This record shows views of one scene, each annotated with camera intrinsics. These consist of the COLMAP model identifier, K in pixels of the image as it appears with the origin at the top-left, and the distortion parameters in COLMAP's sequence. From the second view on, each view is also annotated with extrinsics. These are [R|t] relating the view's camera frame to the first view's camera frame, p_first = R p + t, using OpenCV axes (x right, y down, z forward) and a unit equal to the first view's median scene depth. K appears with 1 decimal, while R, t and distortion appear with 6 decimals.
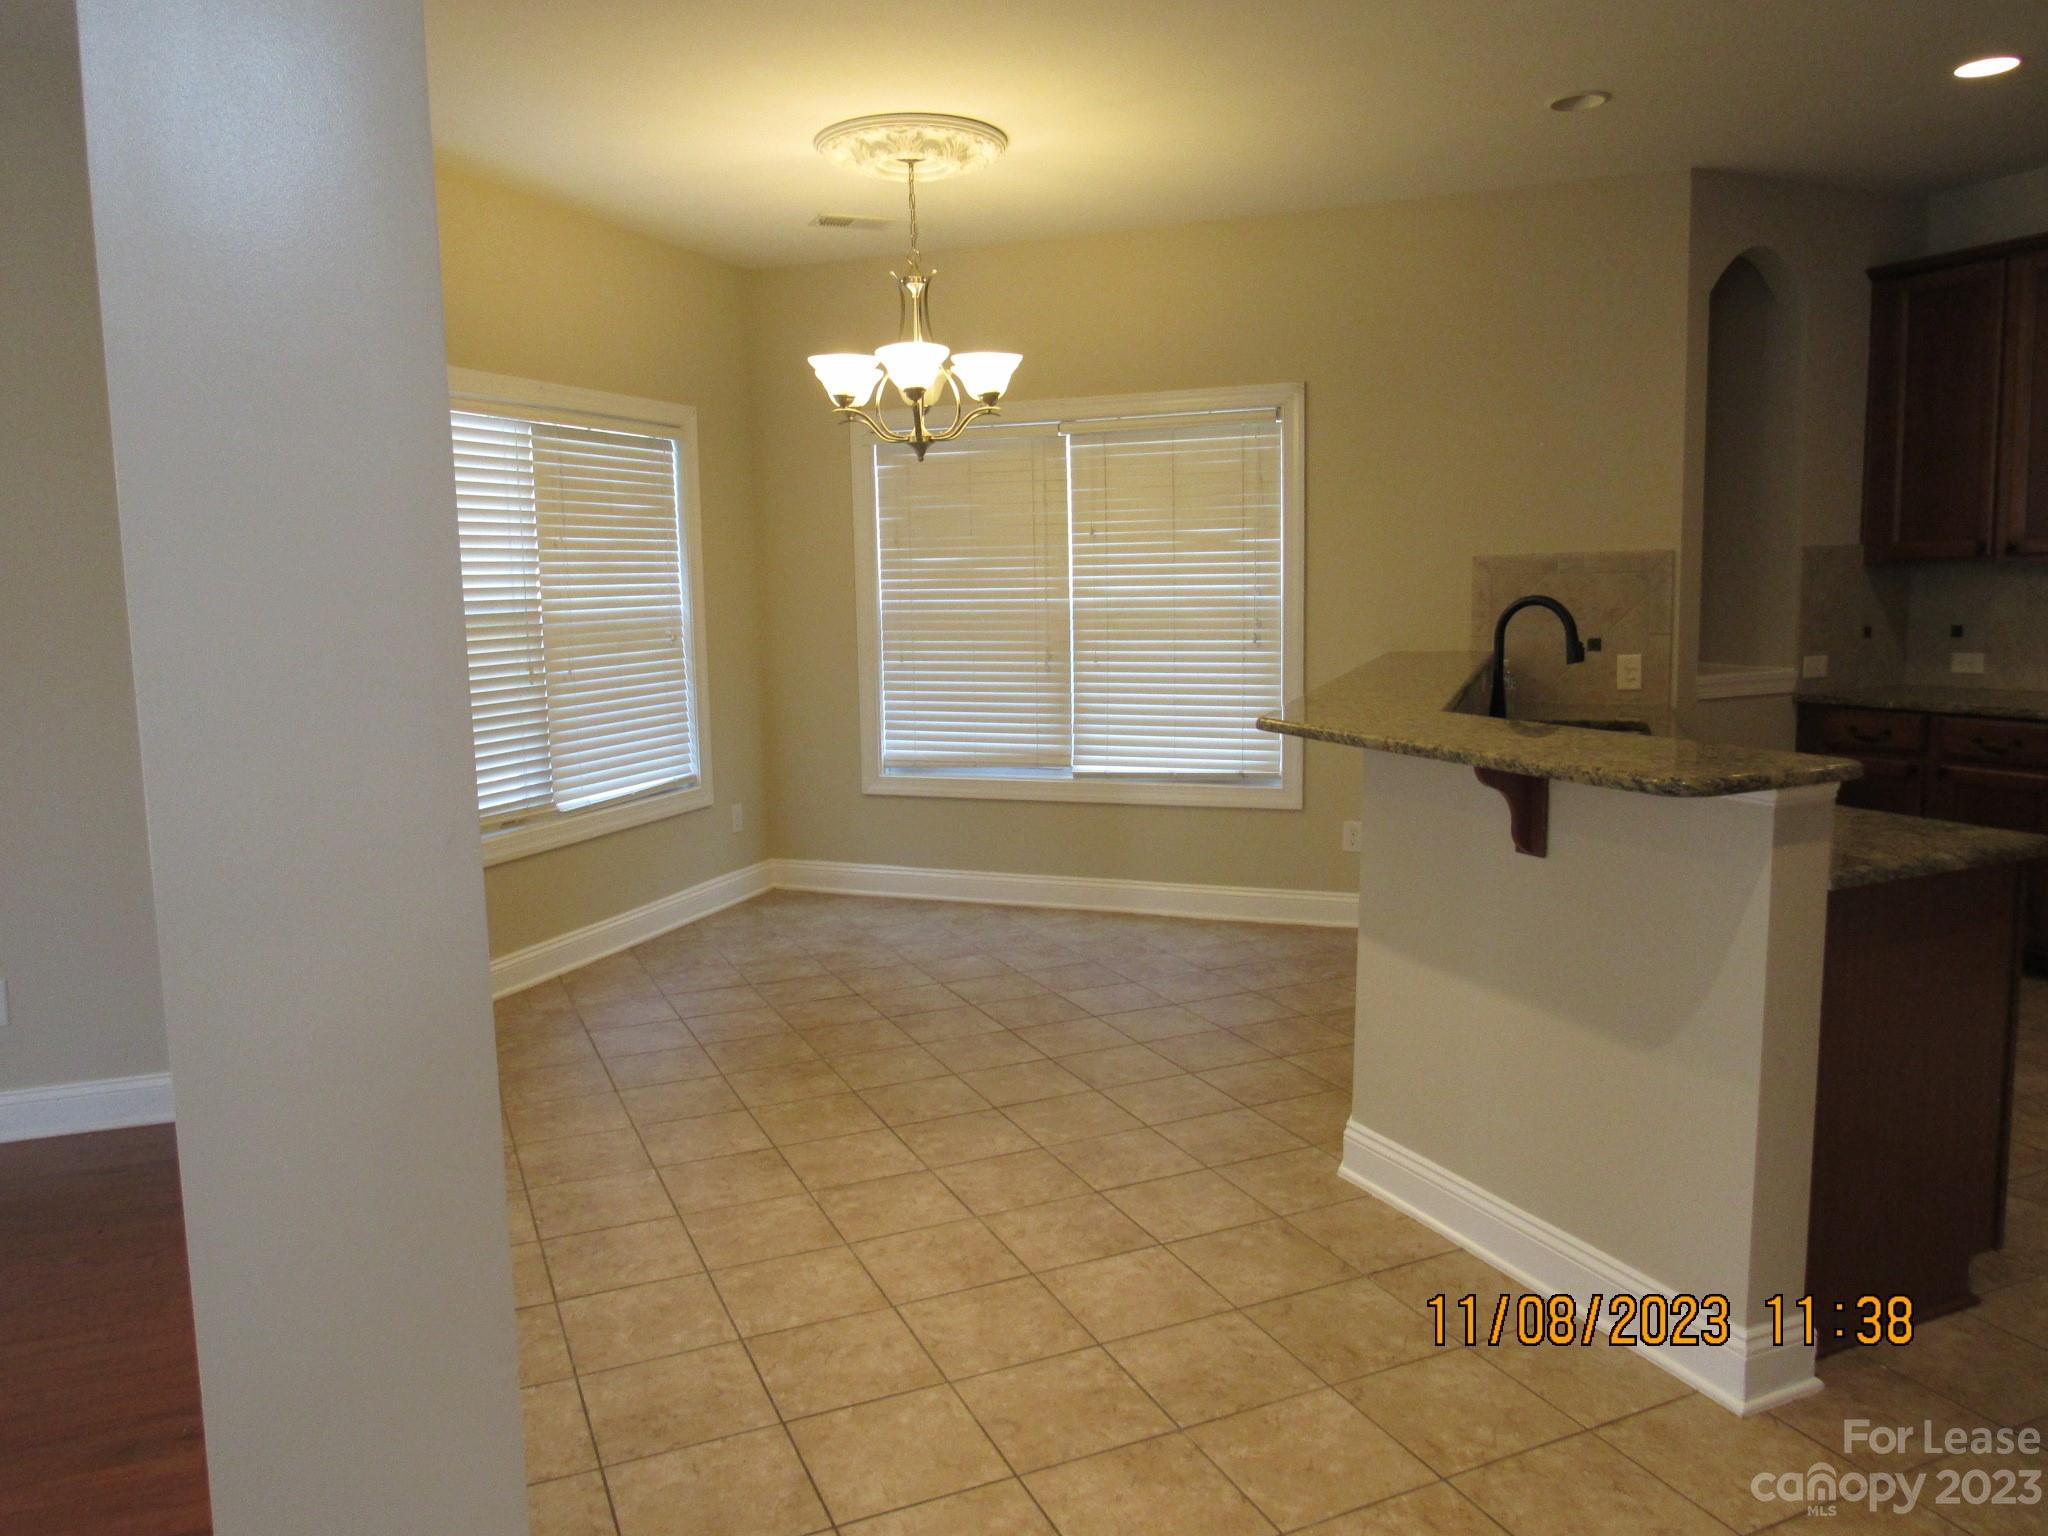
lens RADIAL K [[1506.5, 0, 1099.6], [0, 1506.5, 753.0], [0, 0, 1]] dist [-0.001004, 0.038869]
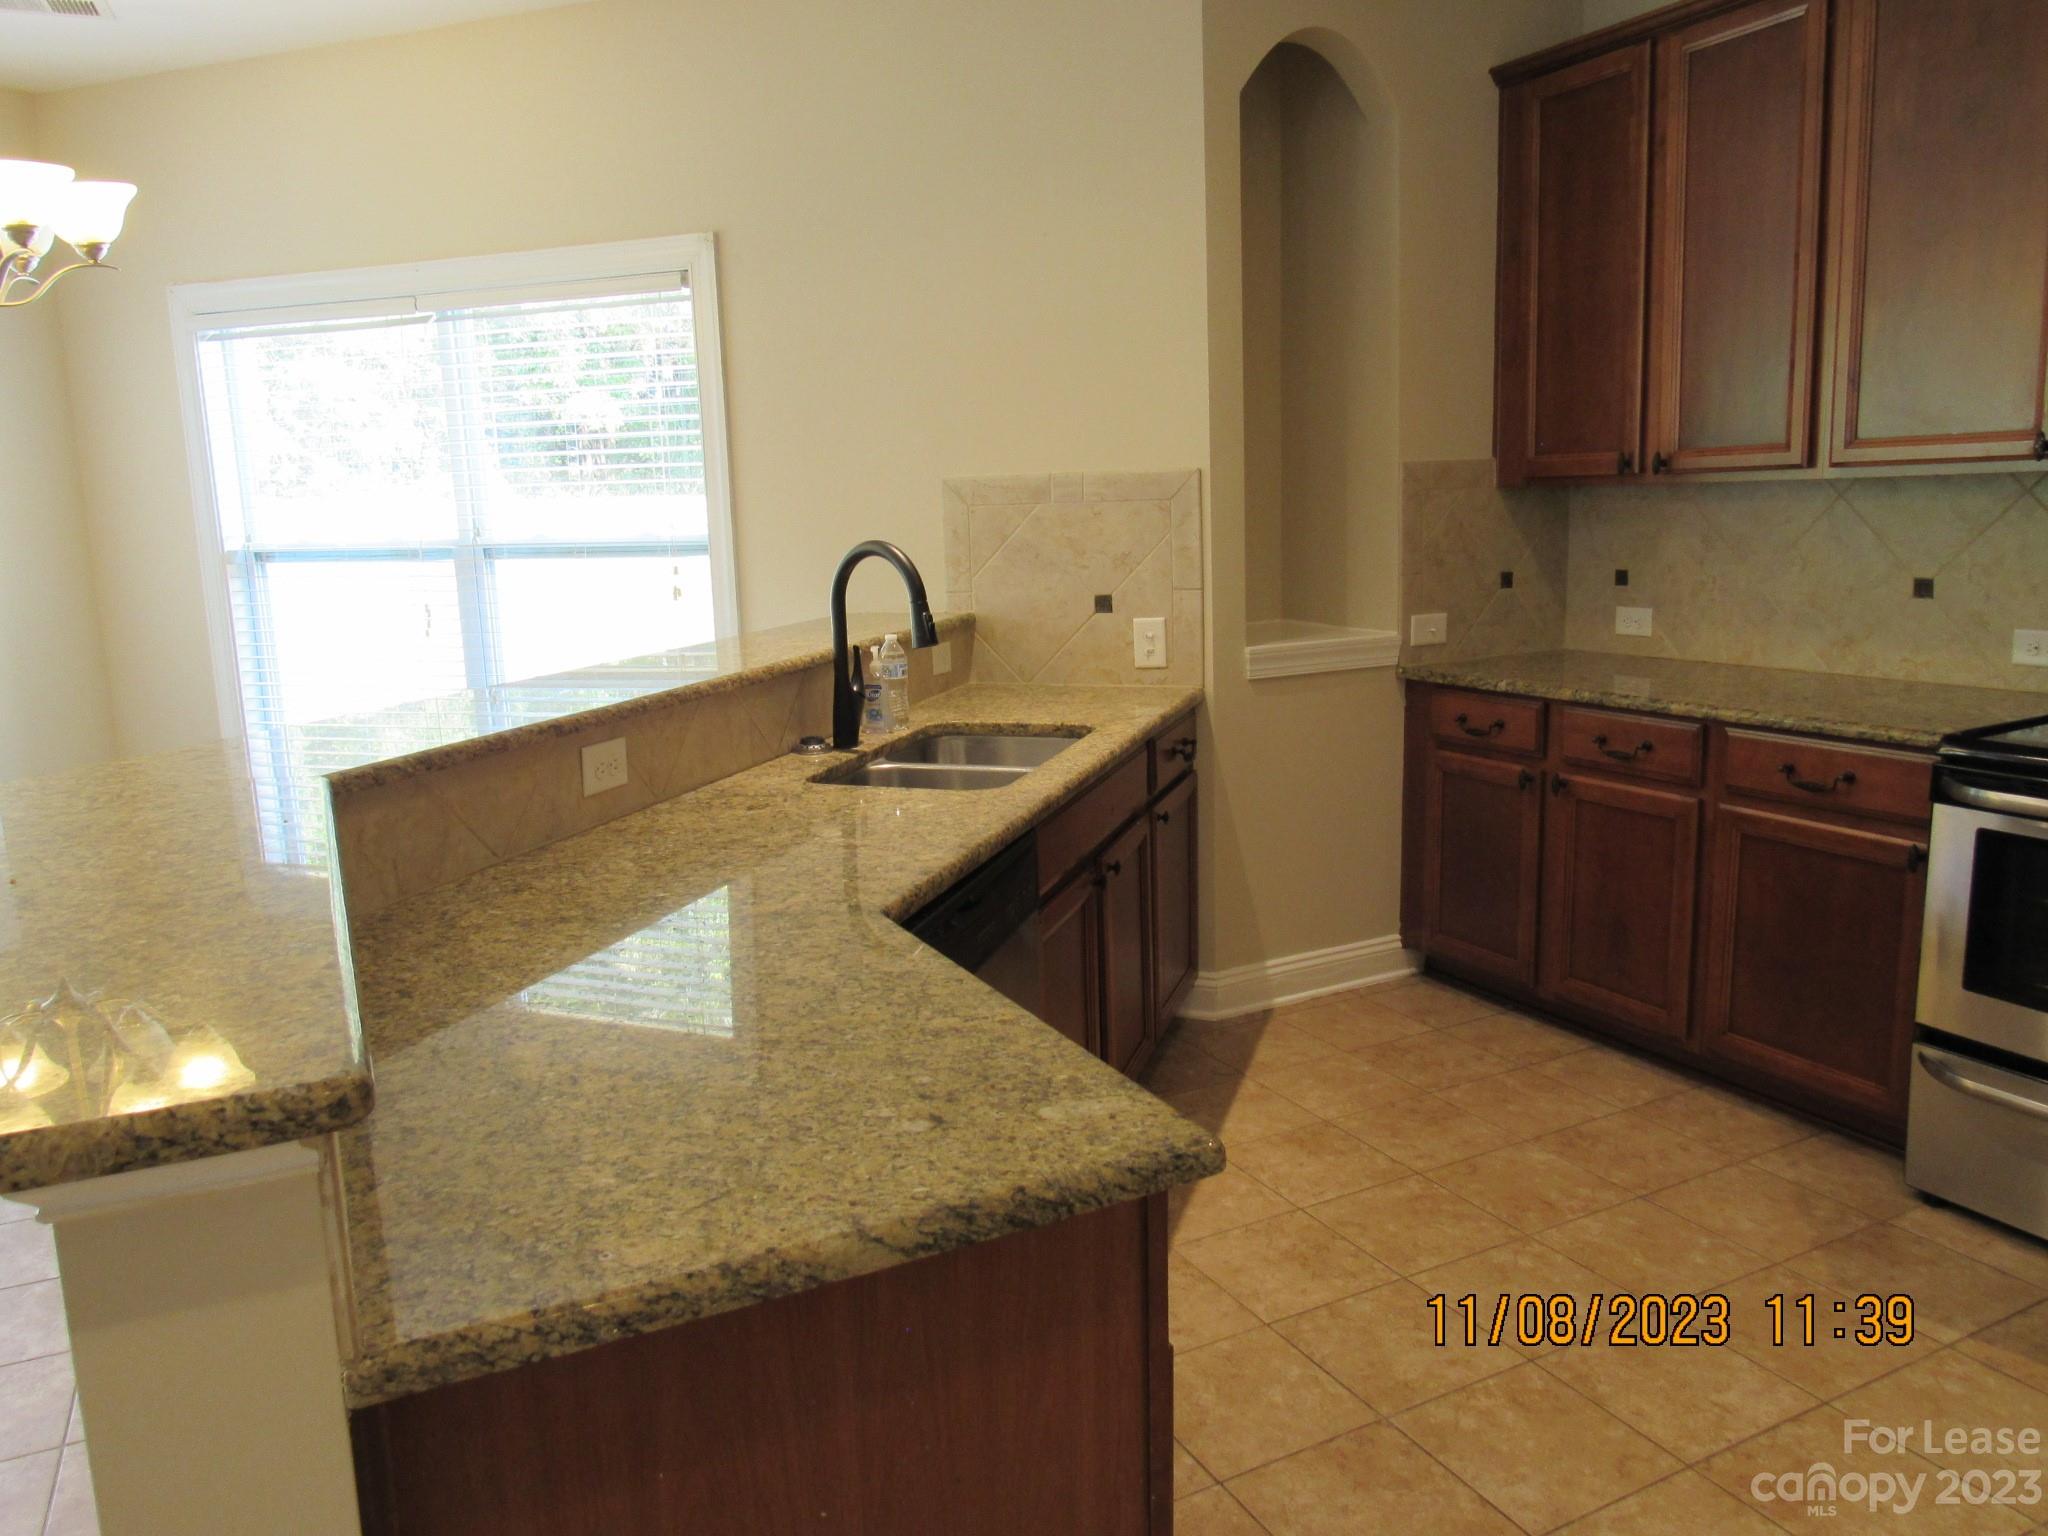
lens RADIAL K [[1506.5, 0, 1099.6], [0, 1506.5, 753.0], [0, 0, 1]] dist [-0.001004, 0.038869]
pose [[0.999045, -0.017268, 0.040141, 0.301061], [0.015141, 0.998496, 0.052701, -0.040237], [-0.040991, -0.052043, 0.997803, 0.294460]]
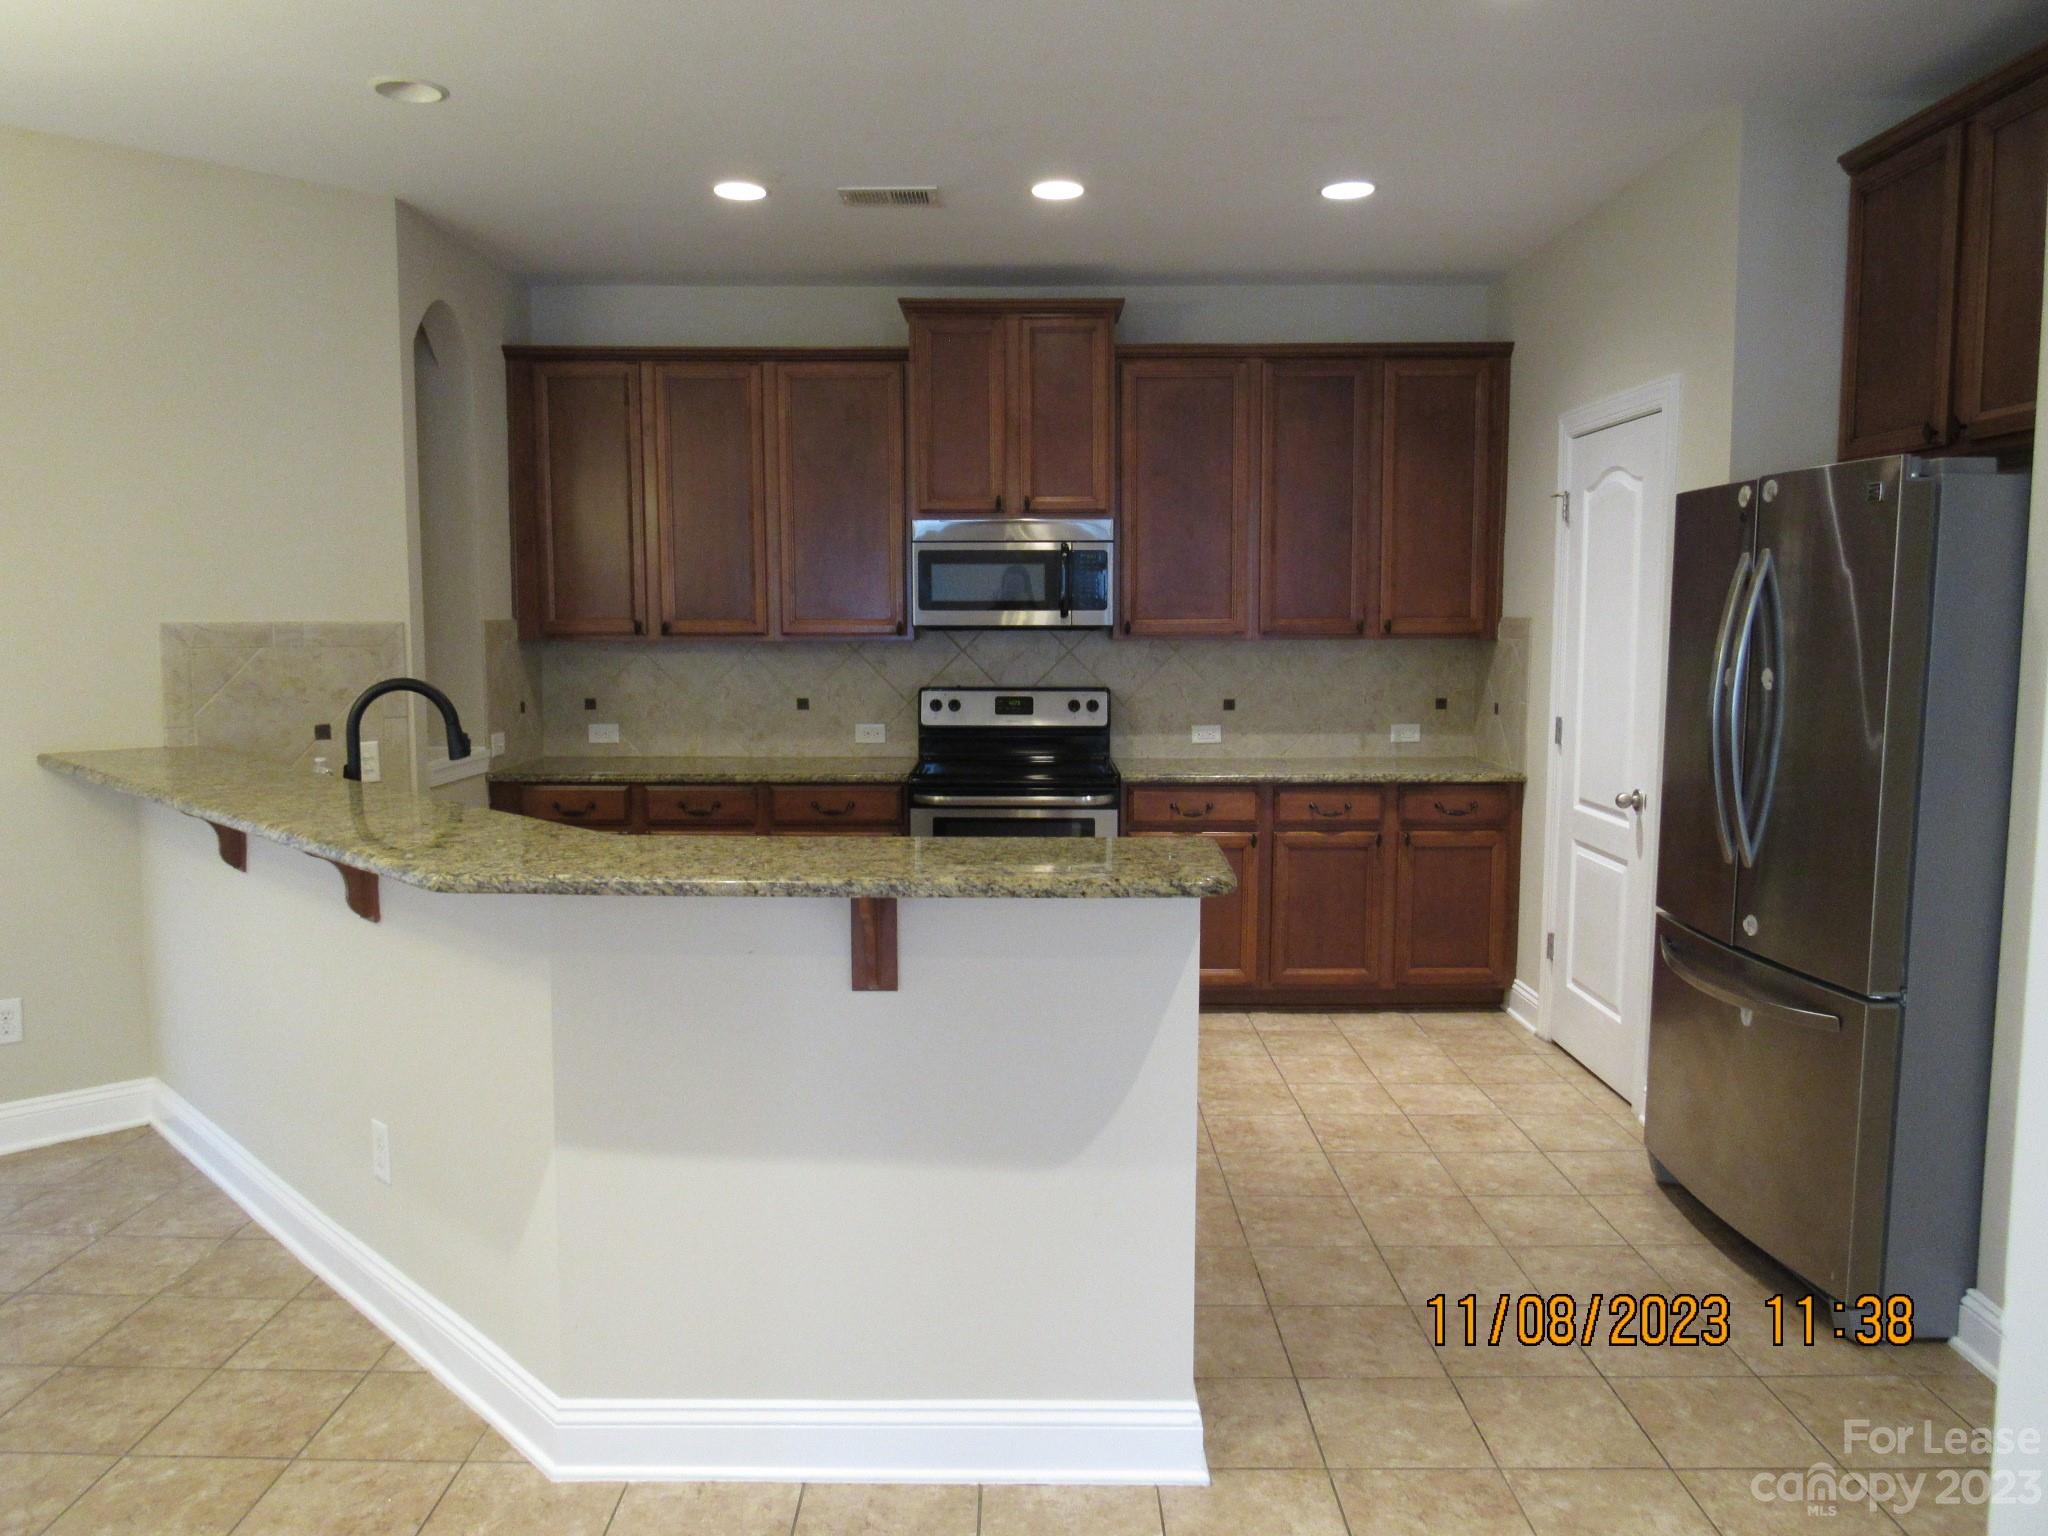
lens RADIAL K [[1435.4, 0, 1027.4], [0, 1435.4, 783.3], [0, 0, 1]] dist [-0.044466, -0.000947]
pose [[0.434364, -0.078197, 0.897337, -0.214000], [0.093994, 0.994721, 0.041185, -0.040329], [-0.895820, 0.066454, 0.439421, 0.308701]]
